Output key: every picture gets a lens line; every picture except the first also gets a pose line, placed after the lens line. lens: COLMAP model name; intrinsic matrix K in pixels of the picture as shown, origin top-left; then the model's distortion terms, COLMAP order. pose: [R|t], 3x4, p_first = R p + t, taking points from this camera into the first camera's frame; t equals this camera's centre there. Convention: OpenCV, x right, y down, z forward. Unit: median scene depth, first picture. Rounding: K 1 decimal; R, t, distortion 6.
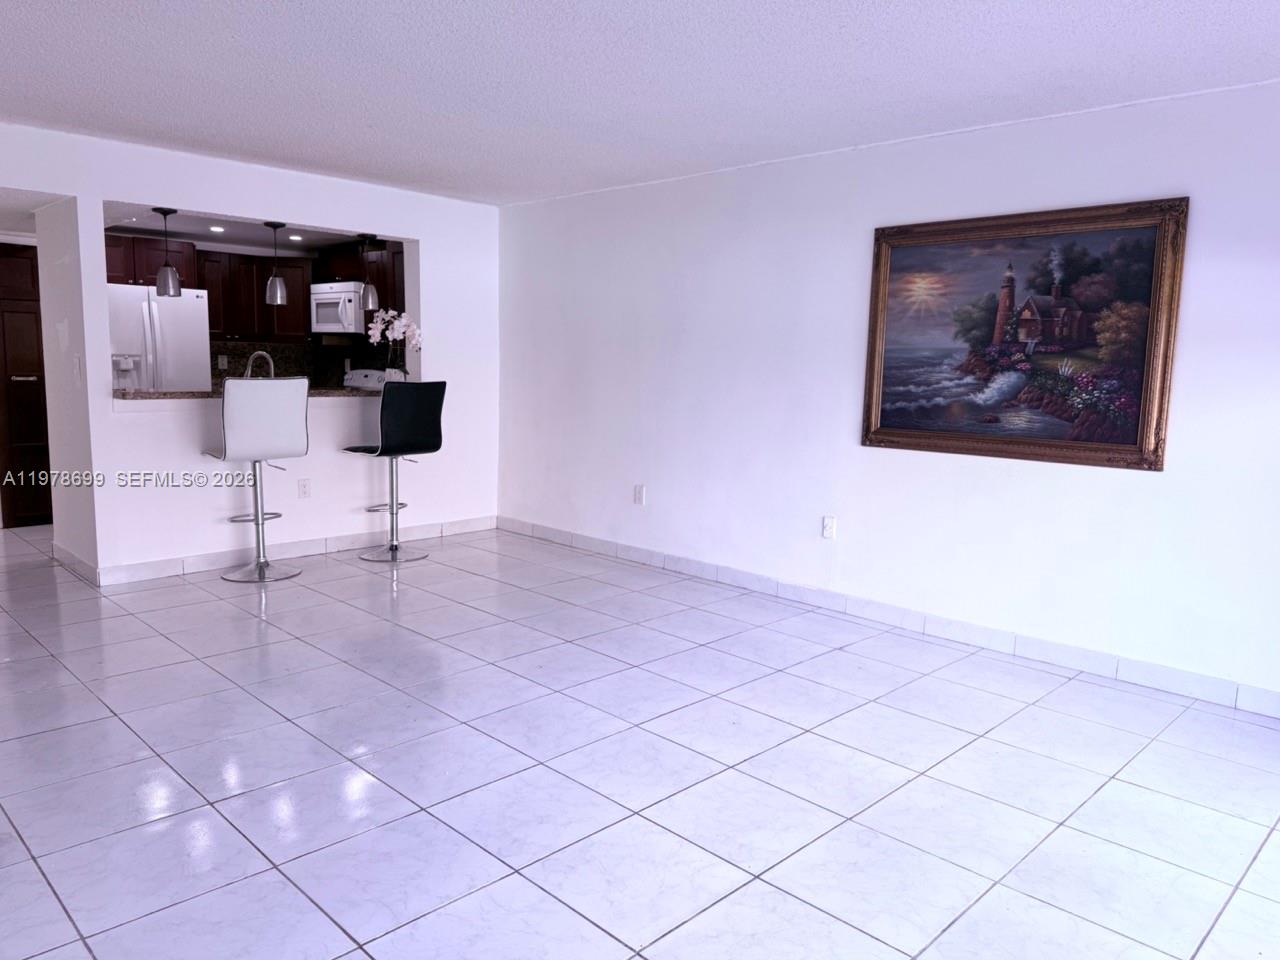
lens RADIAL K [[895.0, 0, 643.2], [0, 895.0, 482.9], [0, 0, 1]] dist [0.002696, -0.009528]
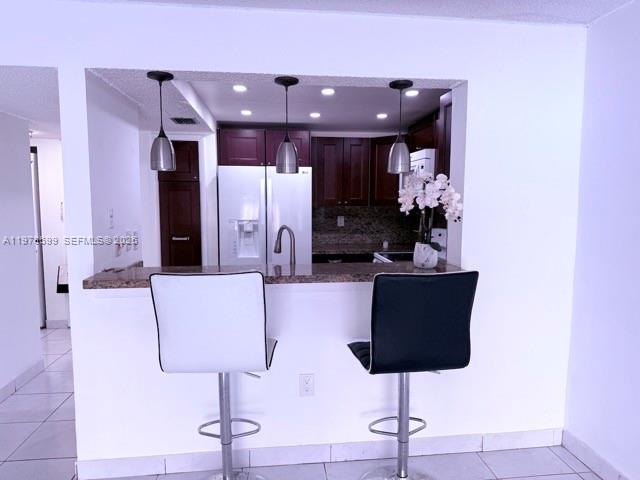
lens RADIAL K [[447.5, 0, 318.4], [0, 447.5, 244.2], [0, 0, 1]] dist [0.002696, -0.009528]
pose [[0.774741, 0.036389, -0.631231, -0.097020], [-0.067442, 0.997403, -0.025277, -0.106442], [0.628671, 0.062155, 0.775183, 0.607280]]
